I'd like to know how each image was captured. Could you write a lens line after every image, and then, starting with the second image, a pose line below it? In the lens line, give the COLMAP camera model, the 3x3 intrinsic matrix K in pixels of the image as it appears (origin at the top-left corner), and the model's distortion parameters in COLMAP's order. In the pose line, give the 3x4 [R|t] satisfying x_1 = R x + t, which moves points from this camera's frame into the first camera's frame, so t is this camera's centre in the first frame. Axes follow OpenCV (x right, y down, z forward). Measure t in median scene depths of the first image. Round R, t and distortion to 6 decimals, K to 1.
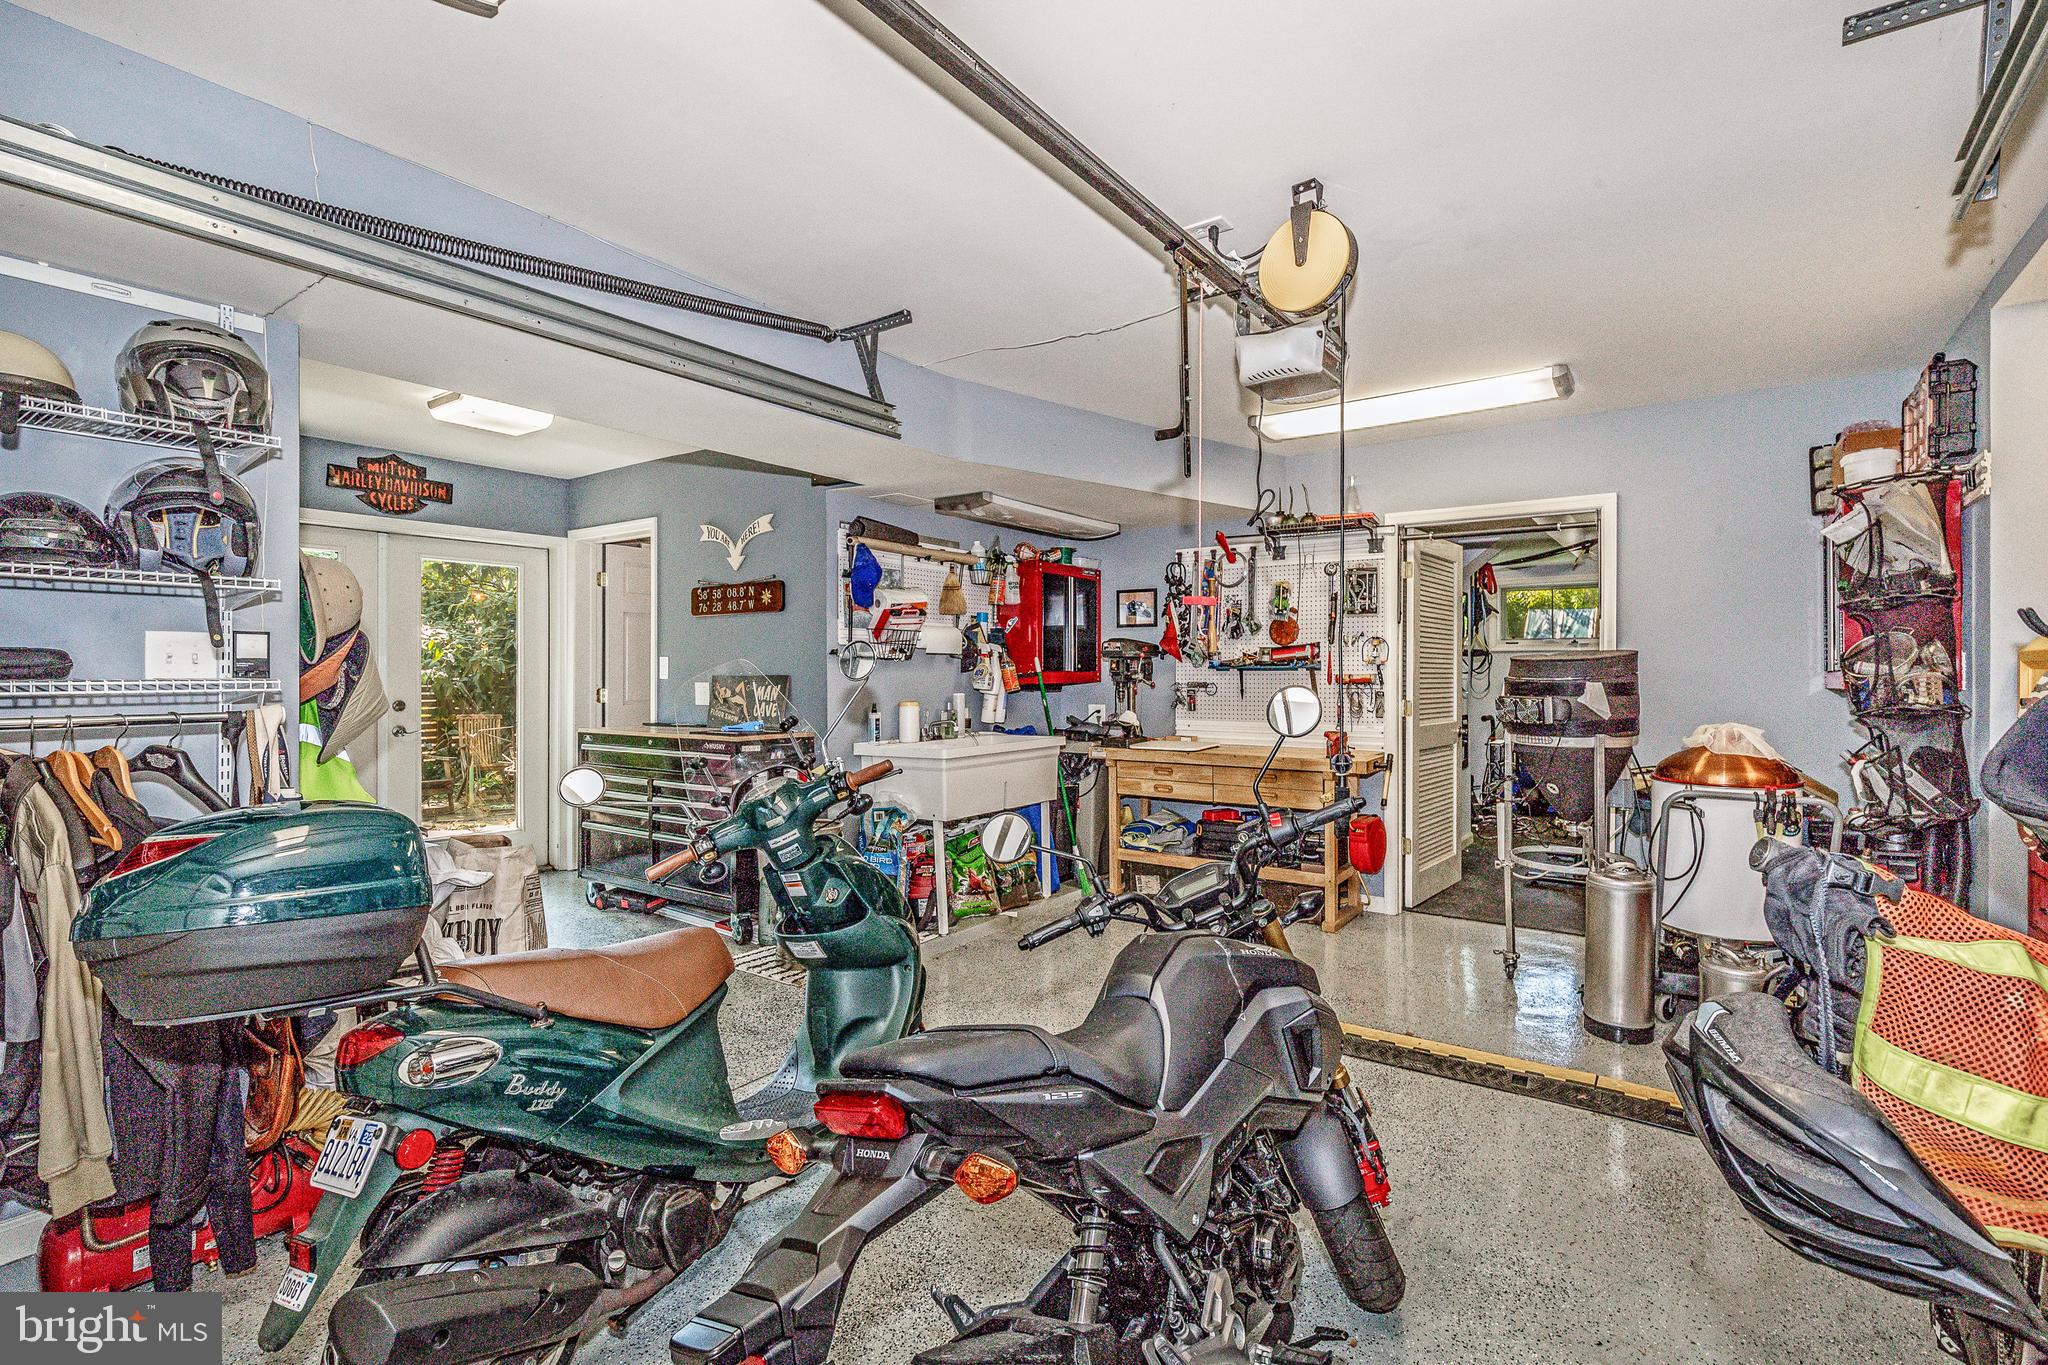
lens RADIAL K [[944.3, 0, 1024.0], [0, 944.3, 682.5], [0, 0, 1]] dist [-0.000369, -0.000238]
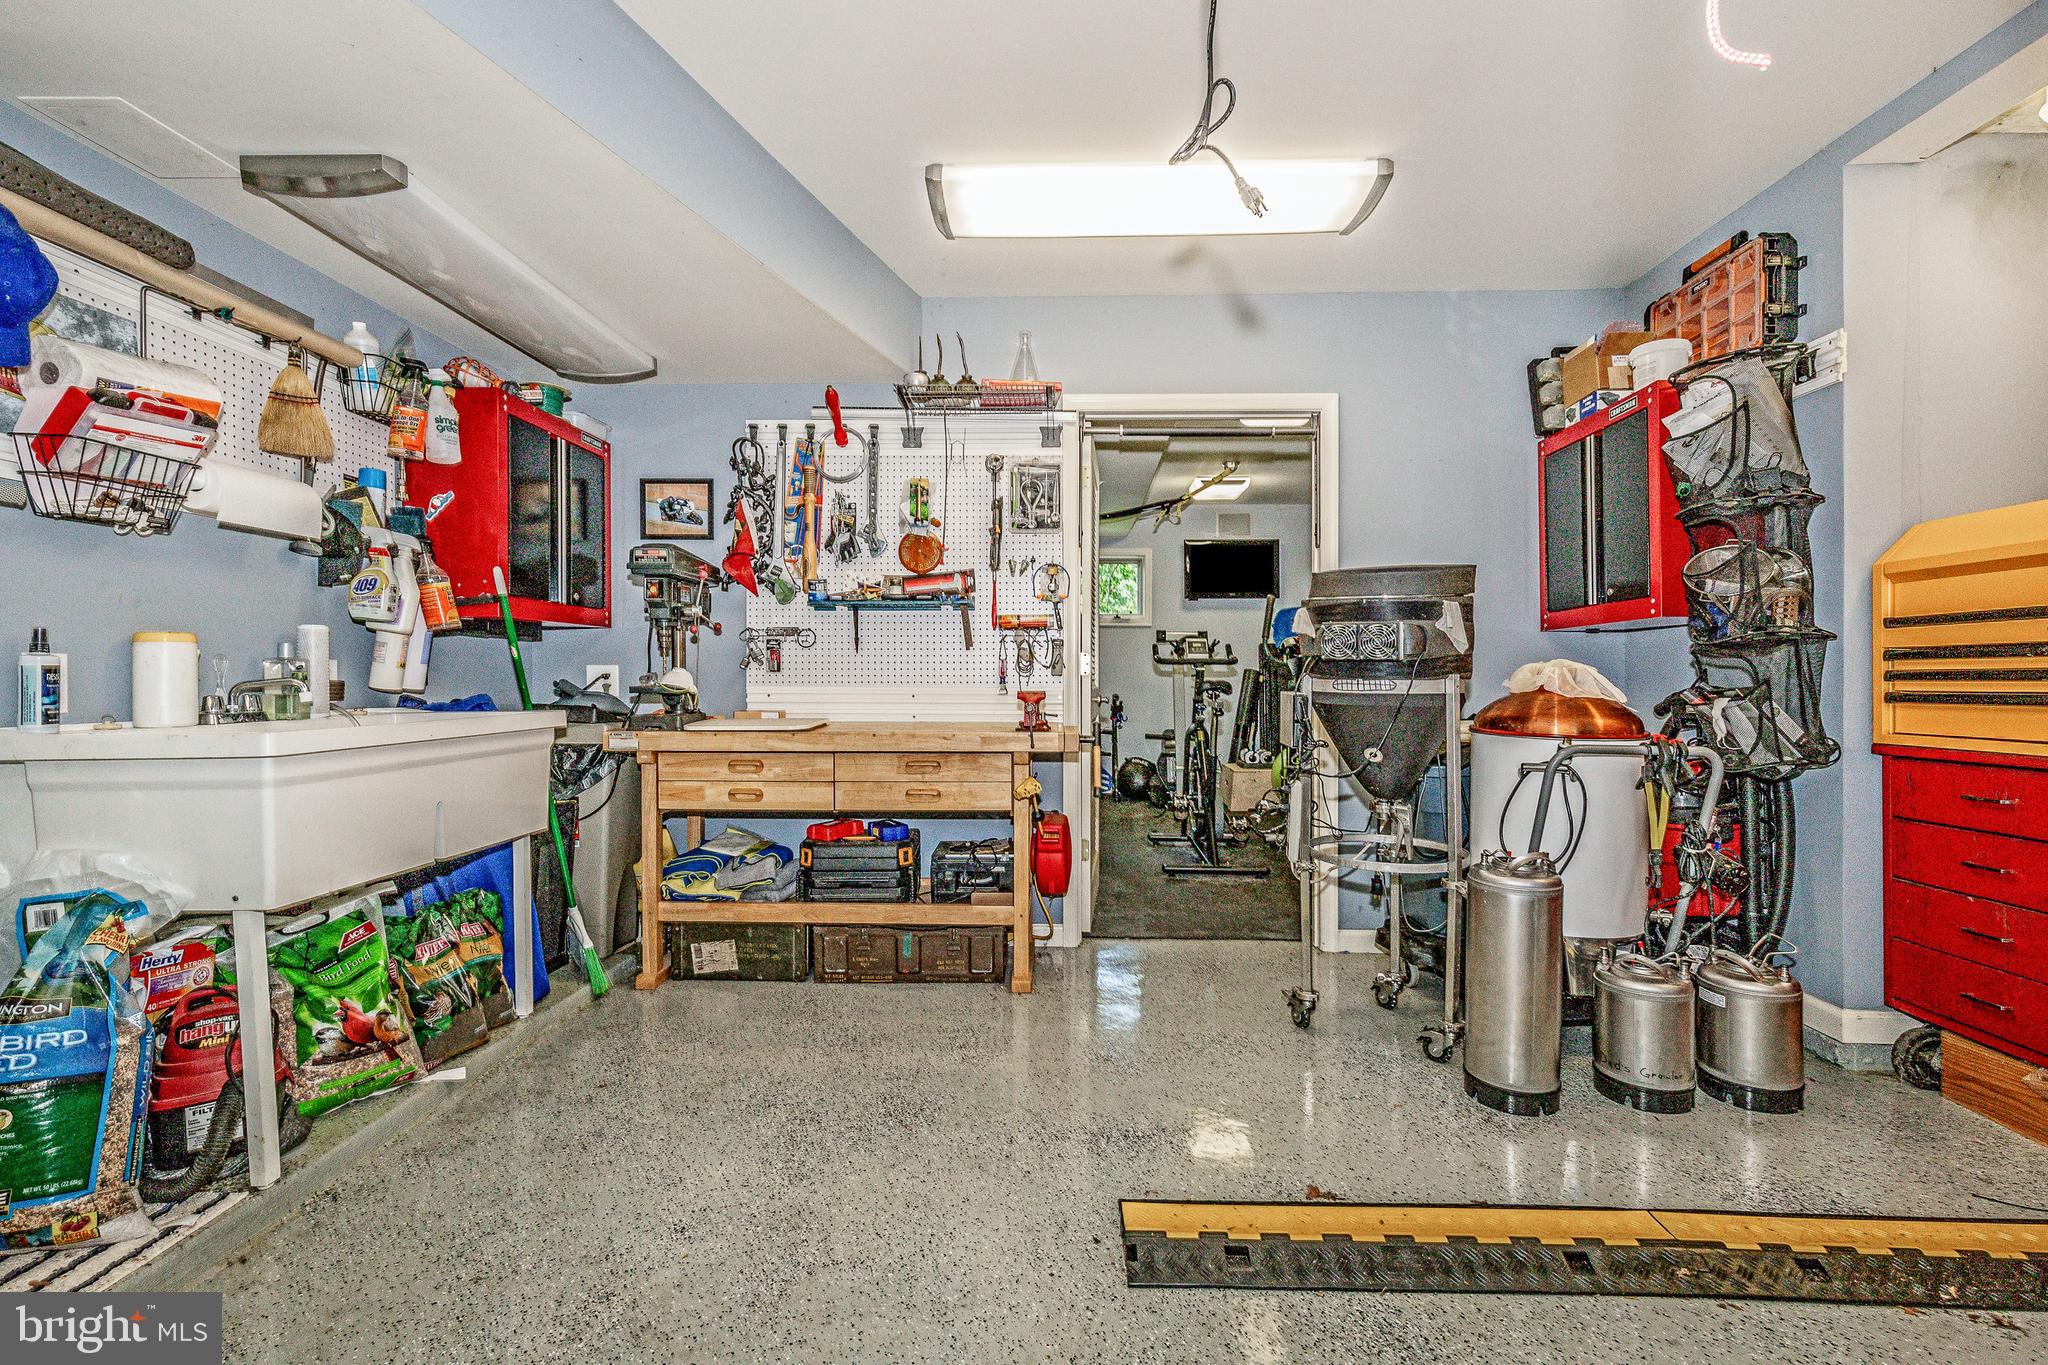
lens RADIAL K [[908.2, 0, 1032.9], [0, 908.2, 686.2], [0, 0, 1]] dist [0.003195, -0.000201]
pose [[0.824199, -0.000173, 0.566300, -0.029477], [0.000951, 0.999999, -0.001078, 0.043188], [-0.566299, 0.001427, 0.824198, 0.414195]]
